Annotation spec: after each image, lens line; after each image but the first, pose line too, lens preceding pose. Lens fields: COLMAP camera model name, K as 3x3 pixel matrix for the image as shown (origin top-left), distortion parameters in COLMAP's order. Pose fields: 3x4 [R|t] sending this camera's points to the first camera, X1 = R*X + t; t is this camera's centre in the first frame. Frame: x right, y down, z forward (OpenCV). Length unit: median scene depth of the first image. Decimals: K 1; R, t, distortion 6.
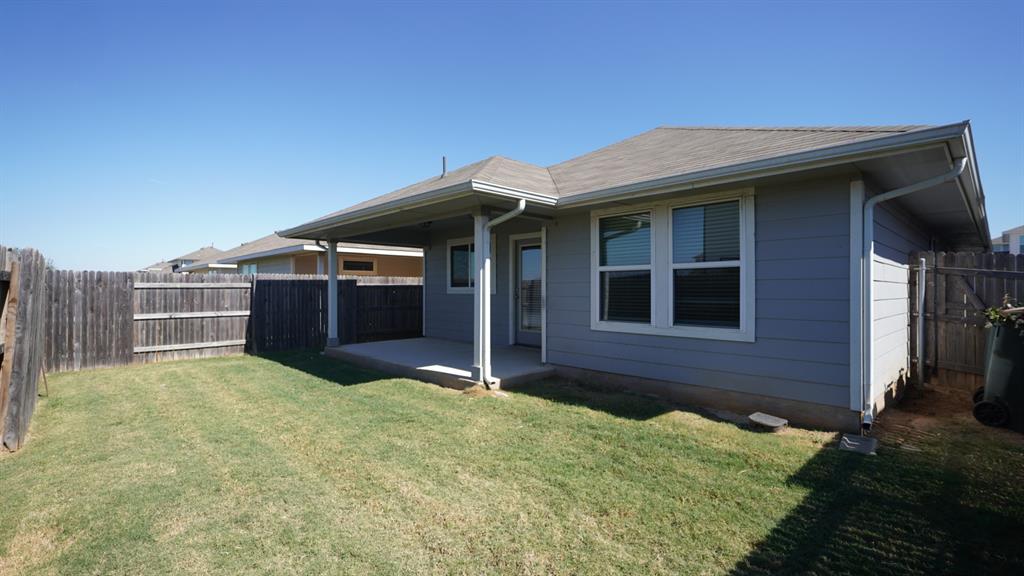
lens RADIAL K [[467.5, 0, 511.2], [0, 467.5, 286.6], [0, 0, 1]] dist [-0.008372, 0.000556]
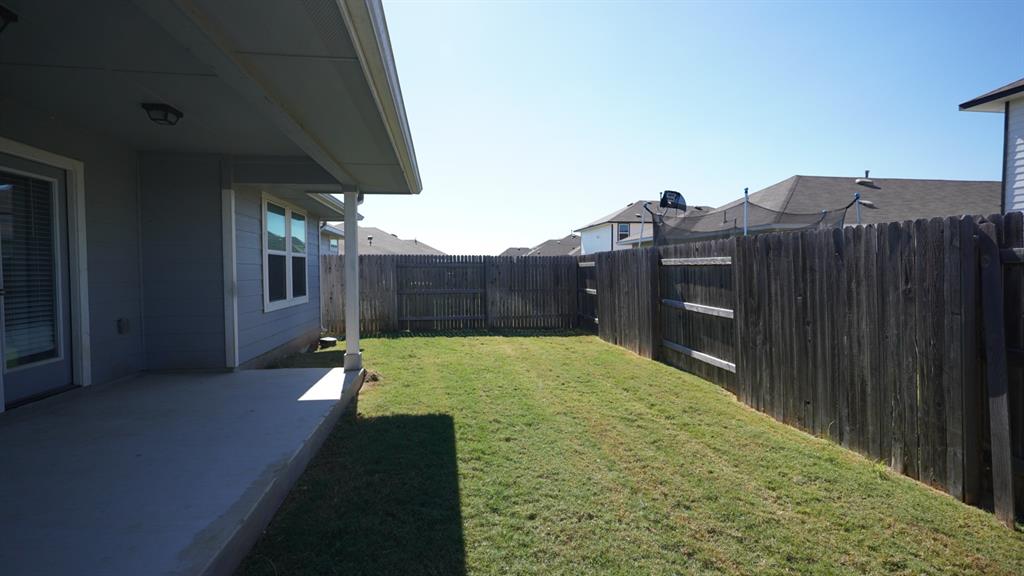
lens RADIAL K [[467.5, 0, 512.8], [0, 467.5, 285.8], [0, 0, 1]] dist [-0.008372, 0.000556]
pose [[-0.822733, -0.014989, 0.568230, -0.822827], [0.002379, 0.999553, 0.029811, 0.007311], [-0.568423, 0.025879, -0.822329, 1.525466]]
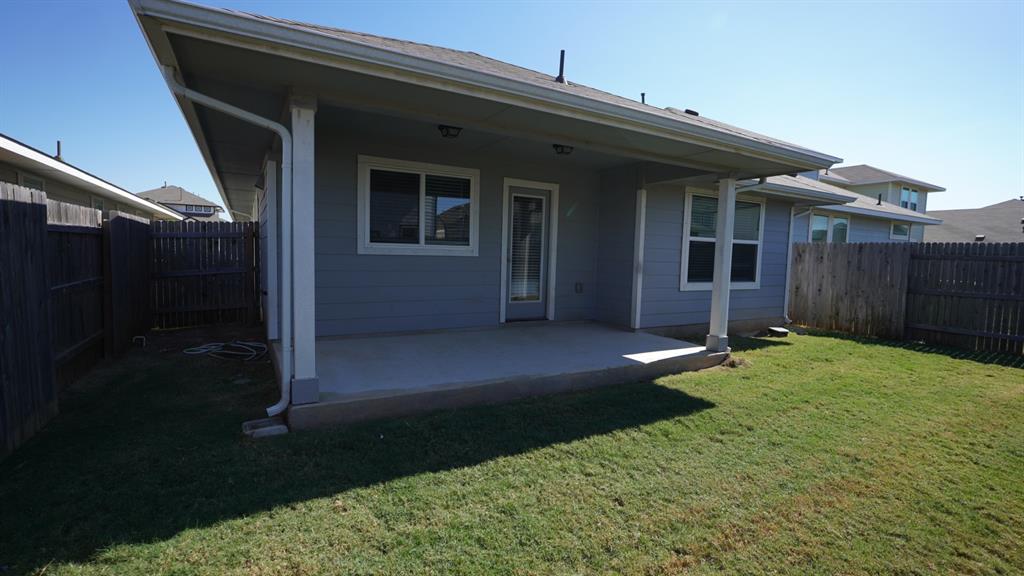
lens RADIAL K [[467.5, 0, 511.4], [0, 467.5, 288.3], [0, 0, 1]] dist [-0.008372, 0.000556]
pose [[0.229783, -0.065472, 0.971037, -1.049971], [-0.033351, 0.996619, 0.075089, 0.013462], [-0.972670, -0.049639, 0.226823, 1.157393]]
